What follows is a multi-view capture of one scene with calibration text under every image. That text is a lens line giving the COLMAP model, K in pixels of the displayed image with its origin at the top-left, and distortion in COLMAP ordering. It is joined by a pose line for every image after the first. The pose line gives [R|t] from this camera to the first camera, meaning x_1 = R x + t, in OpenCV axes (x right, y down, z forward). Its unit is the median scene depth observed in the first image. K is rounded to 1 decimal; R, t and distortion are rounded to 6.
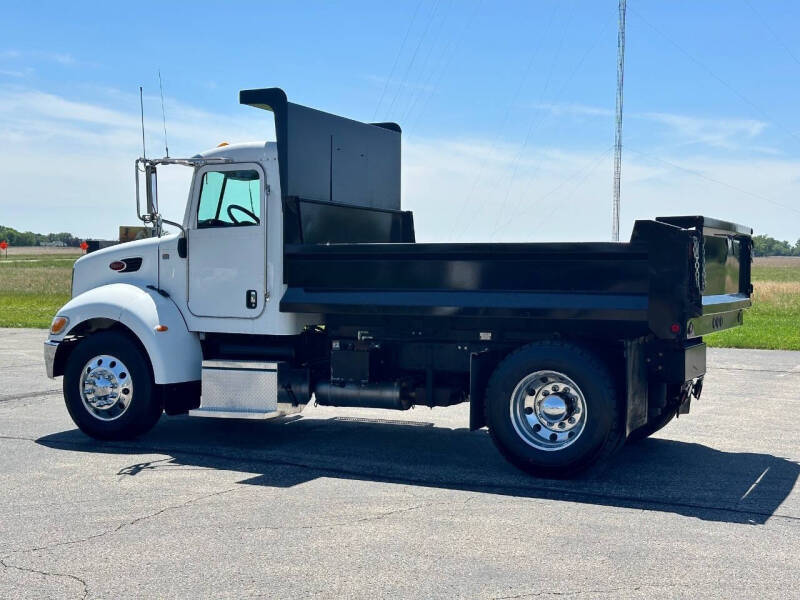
lens RADIAL K [[1108.8, 0, 401.8], [0, 1108.8, 300.1], [0, 0, 1]] dist [0.125418, 0.000000]
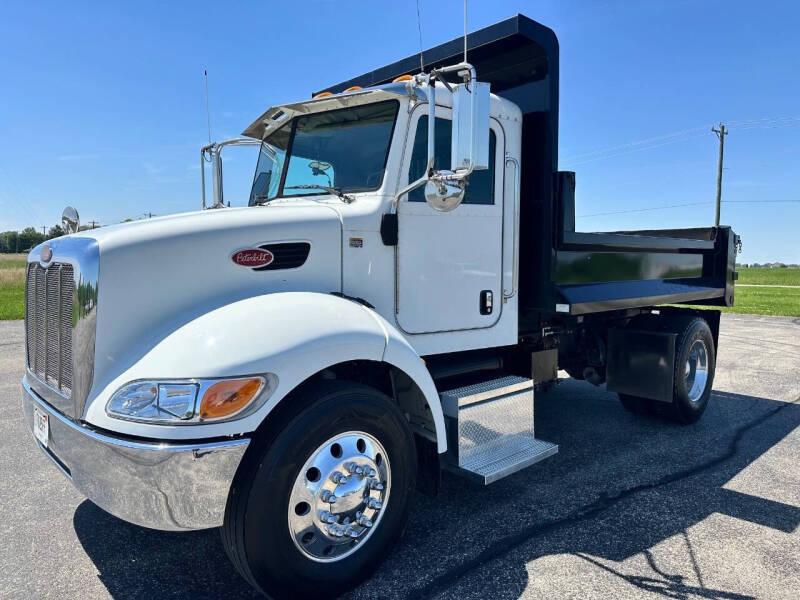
lens RADIAL K [[558.2, 0, 394.2], [0, 558.2, 297.3], [0, 0, 1]] dist [0.072851, -0.087846]
pose [[0.366756, -0.064920, 0.928049, -0.500142], [0.025117, 0.997890, 0.059879, -0.027961], [-0.929978, 0.001348, 0.367613, 0.902224]]
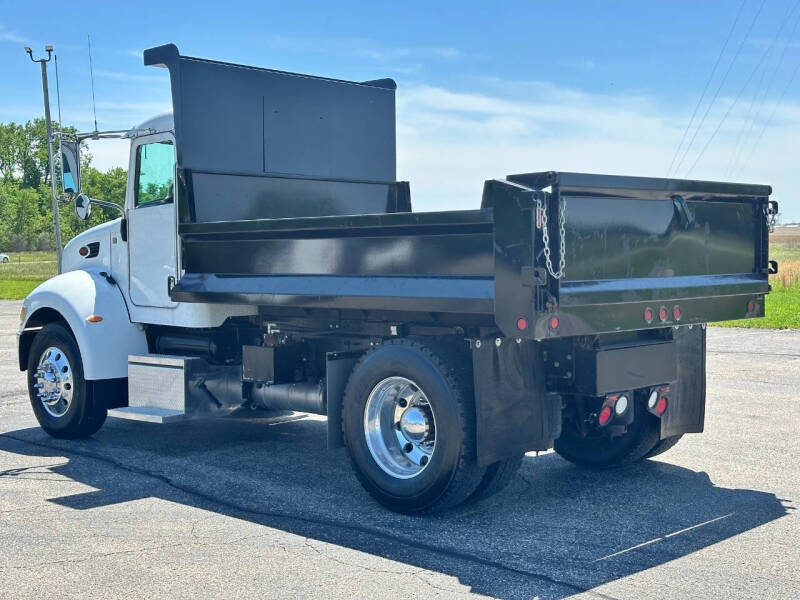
lens RADIAL K [[1108.8, 0, 395.0], [0, 1108.8, 301.9], [0, 0, 1]] dist [0.125418, 0.000000]
pose [[0.941468, -0.001941, -0.337096, 0.326382], [0.008068, 0.999827, 0.016778, -0.002025], [0.337005, -0.018515, 0.941321, 0.218747]]
